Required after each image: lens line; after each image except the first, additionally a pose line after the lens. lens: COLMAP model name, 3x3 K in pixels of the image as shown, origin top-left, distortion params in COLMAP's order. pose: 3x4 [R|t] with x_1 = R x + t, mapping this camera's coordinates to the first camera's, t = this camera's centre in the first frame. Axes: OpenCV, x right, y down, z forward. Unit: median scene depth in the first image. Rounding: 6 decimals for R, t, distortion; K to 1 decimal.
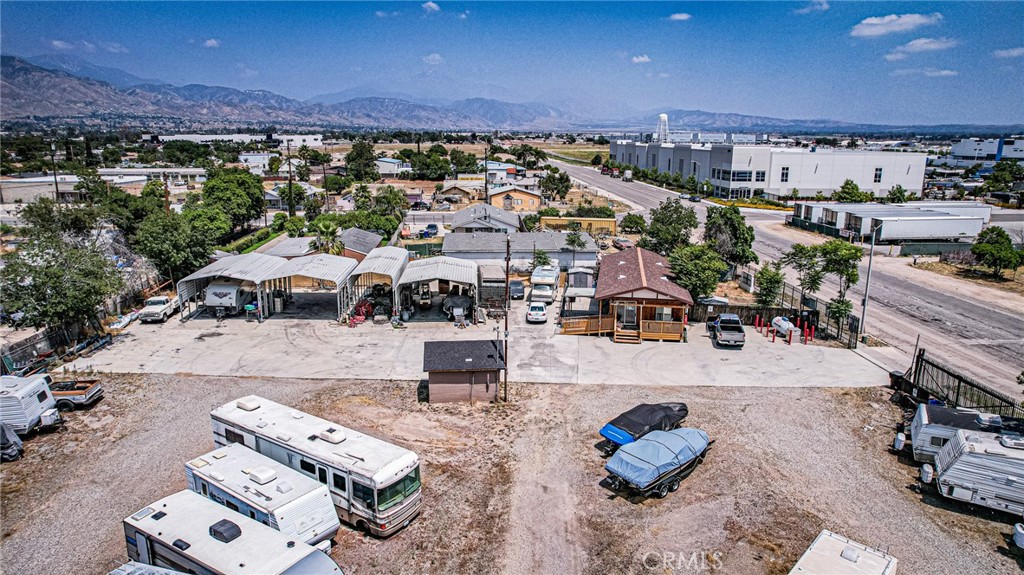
lens RADIAL K [[654.0, 0, 513.5], [0, 654.0, 287.9], [0, 0, 1]] dist [-0.075699, 0.071997]
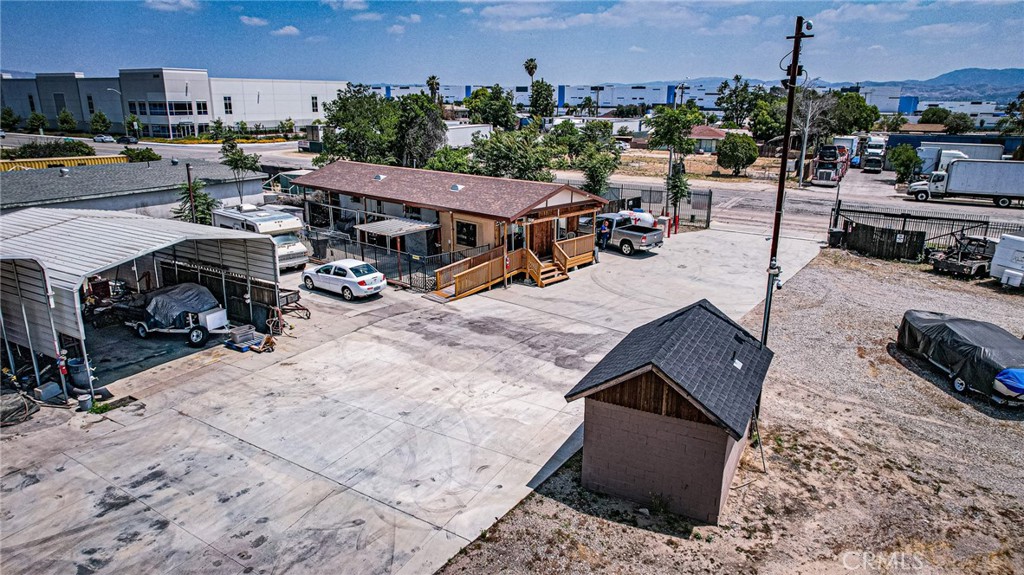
lens RADIAL K [[654.0, 0, 513.5], [0, 654.0, 287.9], [0, 0, 1]] dist [-0.075699, 0.071997]
pose [[0.552402, -0.232428, 0.800518, -0.301932], [0.184746, 0.970594, 0.154324, -0.010246], [-0.812847, 0.062643, 0.579099, 0.619889]]
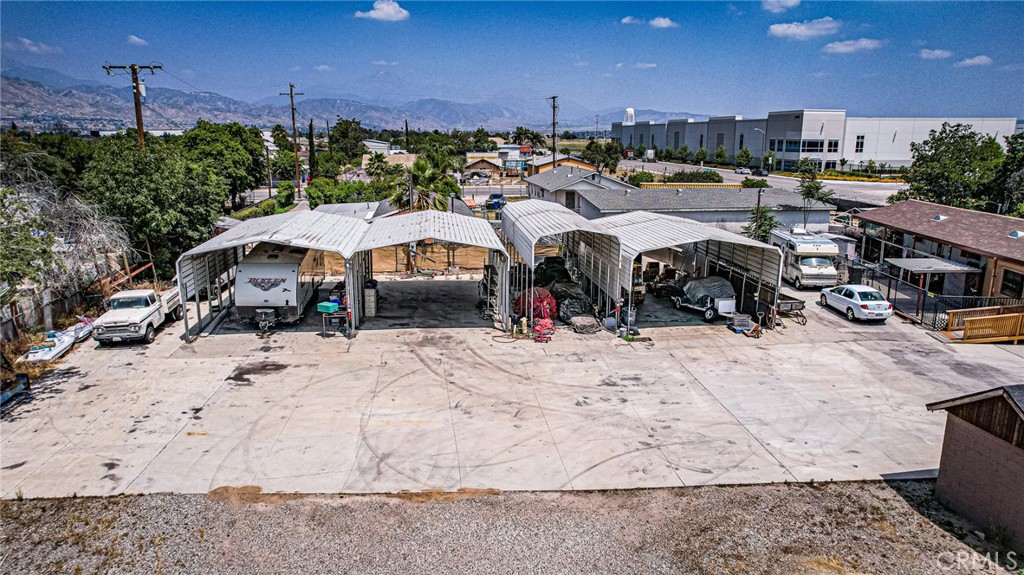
lens RADIAL K [[654.0, 0, 513.5], [0, 654.0, 287.9], [0, 0, 1]] dist [-0.075699, 0.071997]
pose [[0.997546, -0.023141, 0.066082, -0.293745], [0.023213, 0.999730, -0.000322, 0.018494], [-0.066057, 0.001855, 0.997814, 0.489537]]
